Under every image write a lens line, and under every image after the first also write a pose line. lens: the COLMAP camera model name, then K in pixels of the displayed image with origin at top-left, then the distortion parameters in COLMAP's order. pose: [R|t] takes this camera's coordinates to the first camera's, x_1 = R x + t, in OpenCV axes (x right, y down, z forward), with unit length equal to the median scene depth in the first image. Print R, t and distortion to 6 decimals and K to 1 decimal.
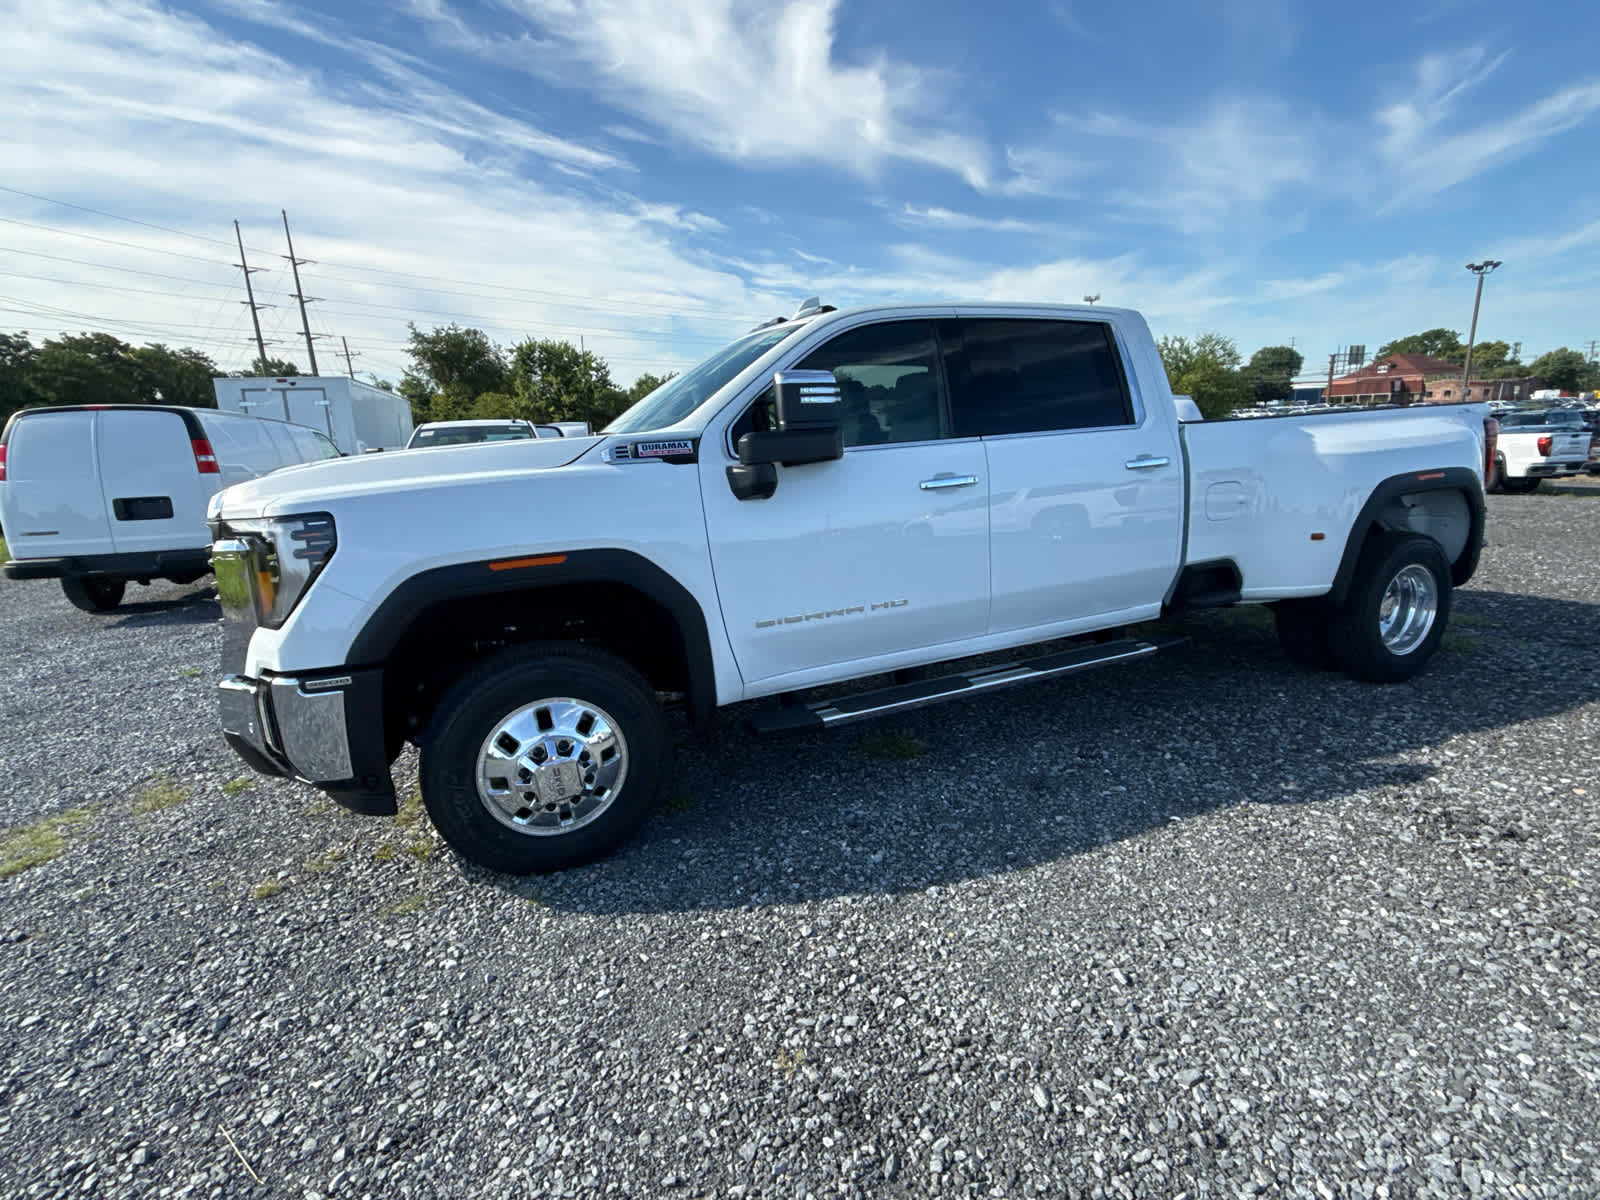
lens RADIAL K [[750.5, 0, 804.8], [0, 750.5, 599.6], [0, 0, 1]] dist [0.002544, -0.001380]
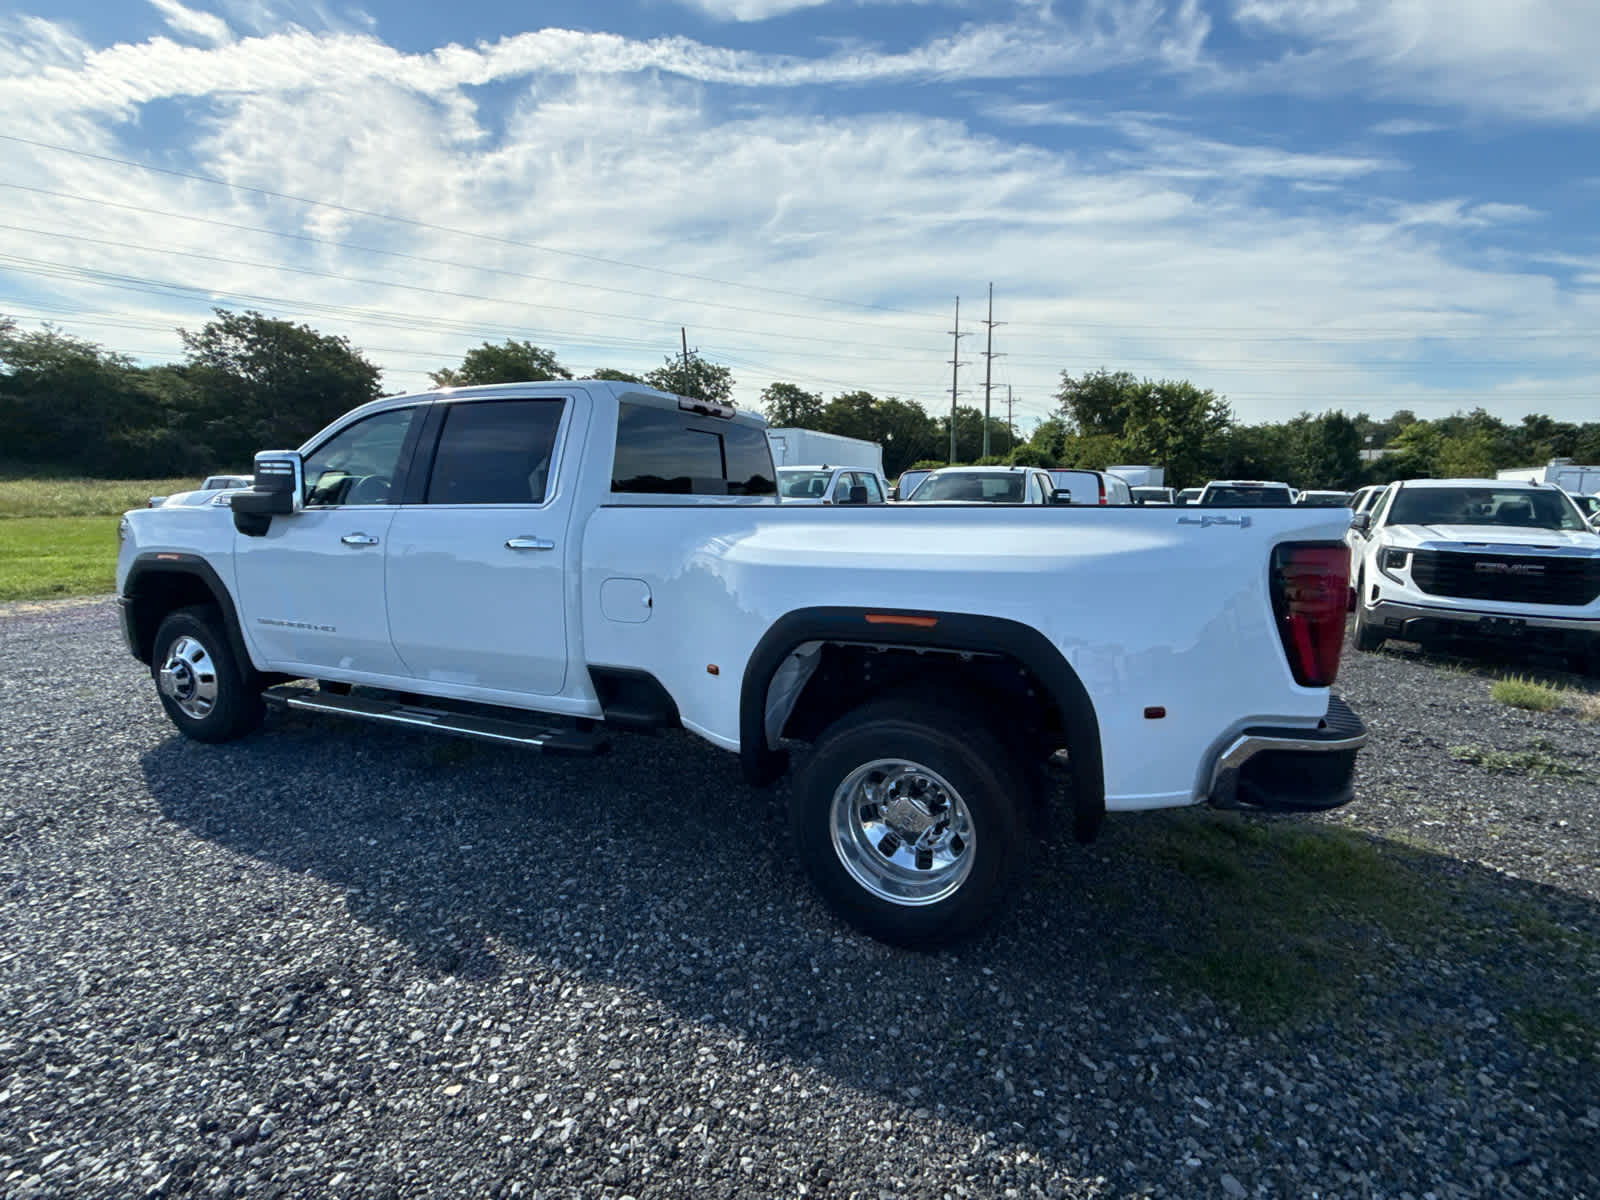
lens RADIAL K [[750.5, 0, 804.2], [0, 750.5, 603.2], [0, 0, 1]] dist [0.000822, -0.000514]
pose [[0.676071, 0.160658, -0.719108, 1.239221], [-0.192821, 0.980506, 0.037777, -0.189648], [0.711160, 0.113120, 0.693870, 0.533287]]
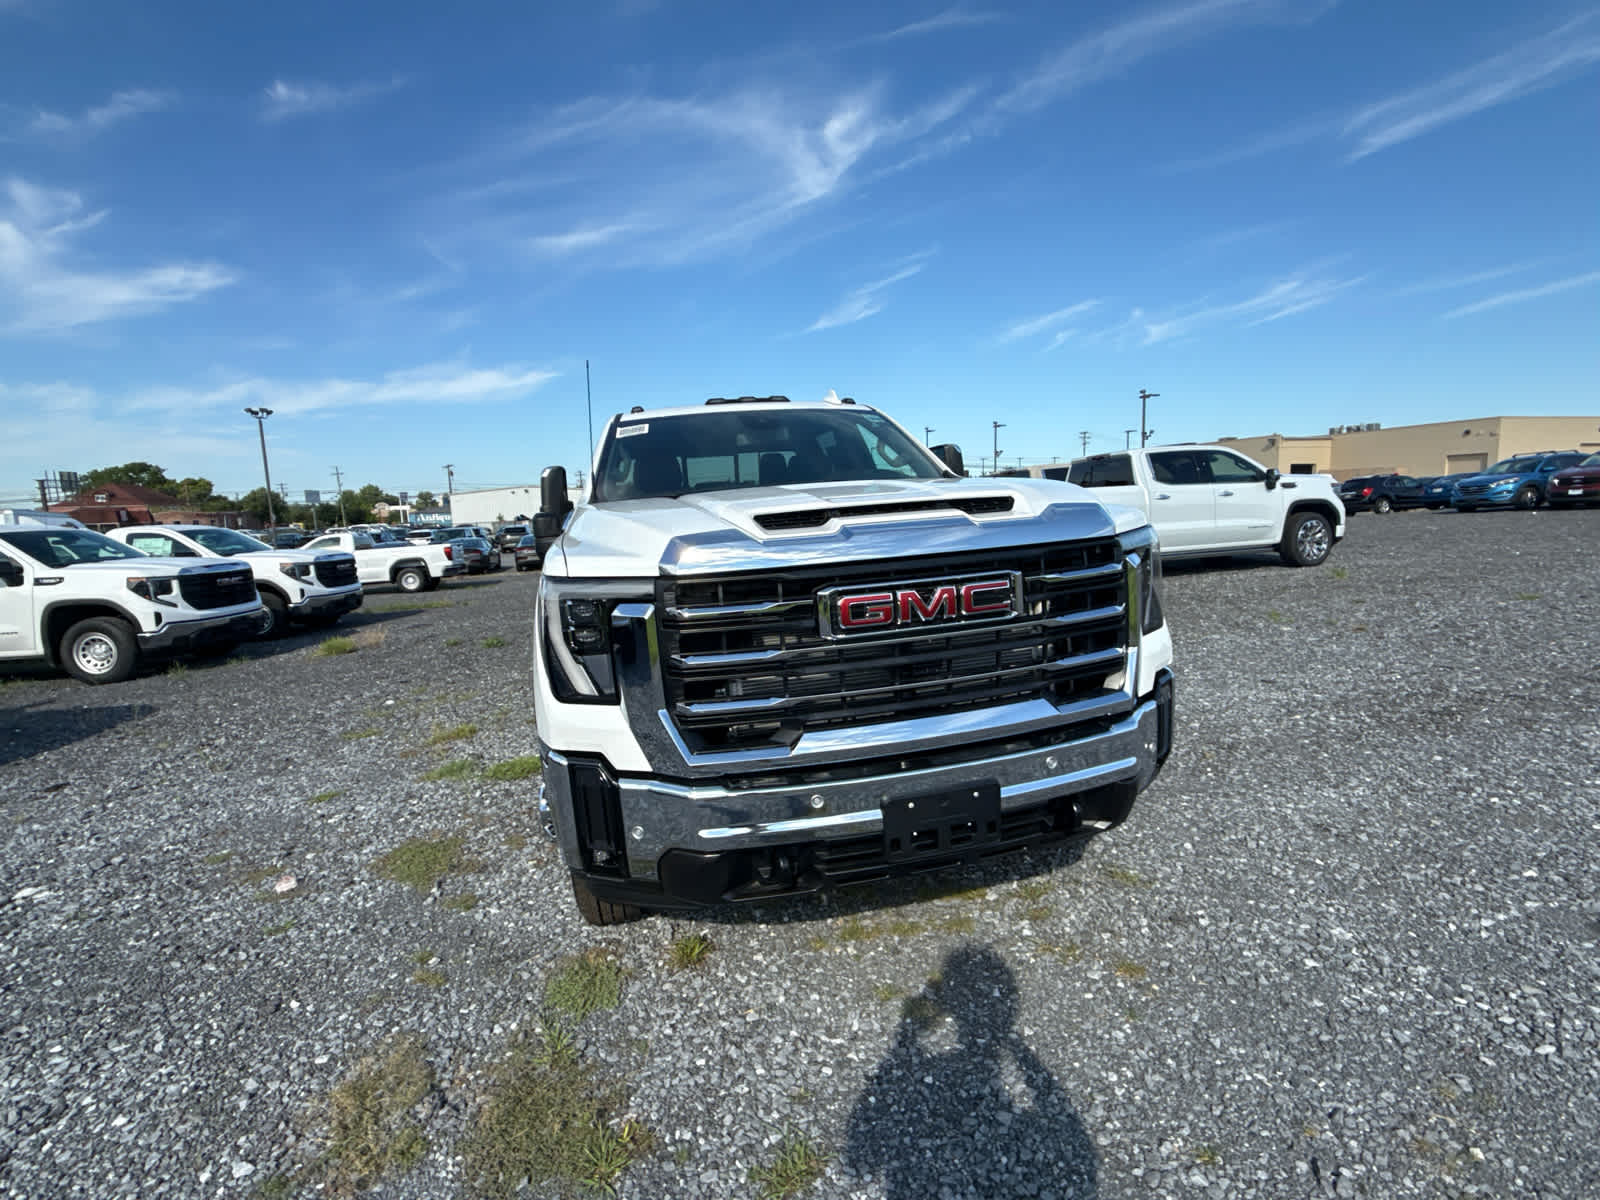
lens RADIAL K [[750.5, 0, 803.8], [0, 750.5, 613.7], [0, 0, 1]] dist [0.002544, -0.001380]
pose [[0.163805, -0.106920, 0.980681, -1.123979], [0.253093, 0.965390, 0.062978, -0.098465], [-0.953474, 0.237887, 0.185197, 0.728985]]
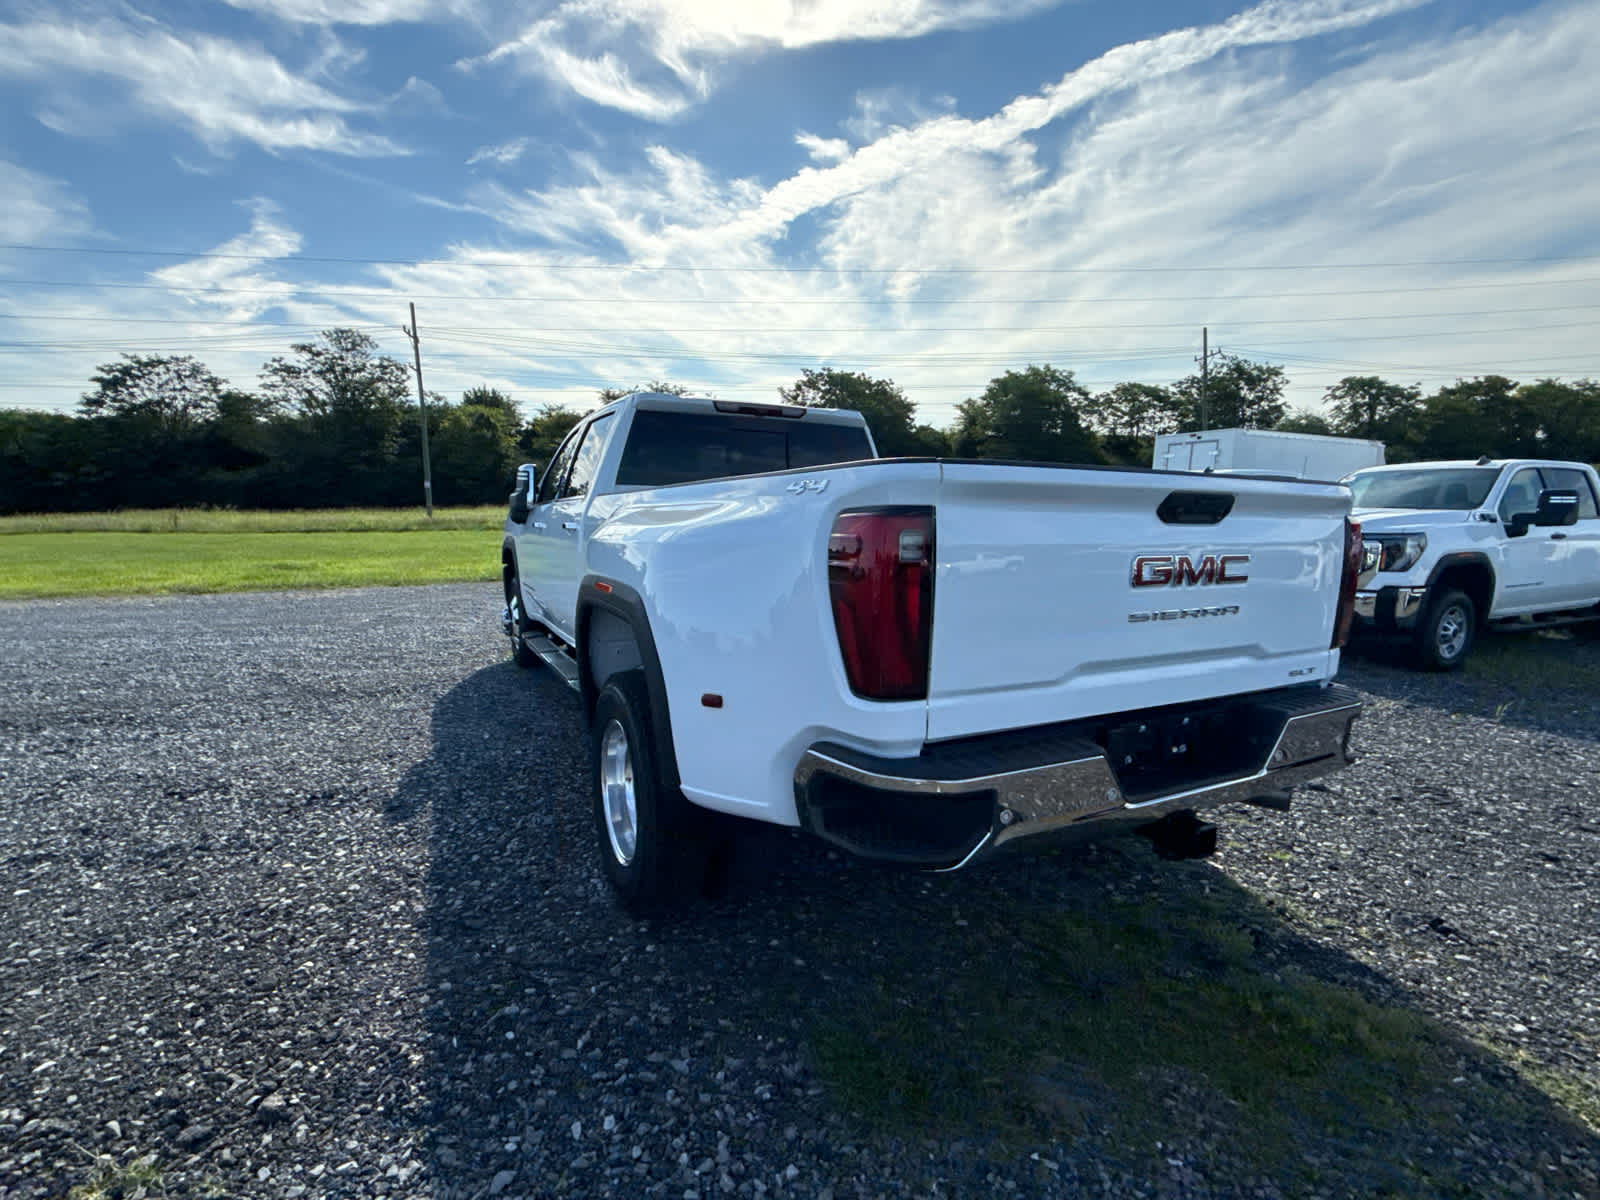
lens RADIAL K [[750.5, 0, 805.8], [0, 750.5, 602.8], [0, 0, 1]] dist [0.000822, -0.000514]
pose [[0.078467, 0.171227, -0.982102, 1.517838], [-0.214469, 0.964972, 0.151105, -0.293233], [0.973574, 0.198773, 0.112441, 1.123919]]
